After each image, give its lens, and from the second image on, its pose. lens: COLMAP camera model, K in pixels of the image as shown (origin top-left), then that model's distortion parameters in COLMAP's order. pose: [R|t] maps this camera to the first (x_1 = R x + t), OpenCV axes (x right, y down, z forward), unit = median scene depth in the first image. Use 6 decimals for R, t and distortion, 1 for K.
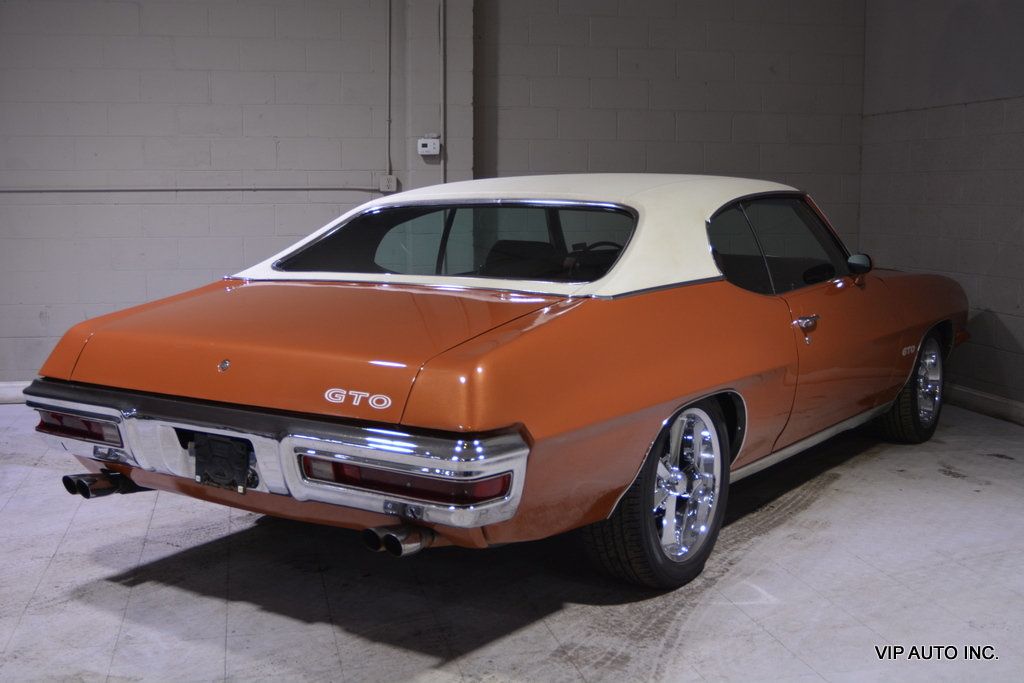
lens RADIAL K [[1206.1, 0, 512.4], [0, 1206.1, 341.6], [0, 0, 1]] dist [-0.087833, 0.000000]
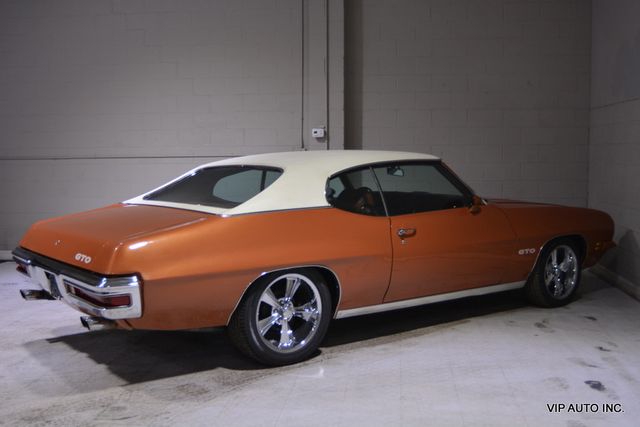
lens RADIAL K [[732.1, 0, 316.5], [0, 732.1, 226.3], [0, 0, 1]] dist [-0.113566, 0.000000]
pose [[0.948907, 0.024895, -0.314571, 0.422716], [-0.031661, 0.999364, -0.016417, -0.002128], [0.313962, 0.025538, 0.949092, -0.082211]]
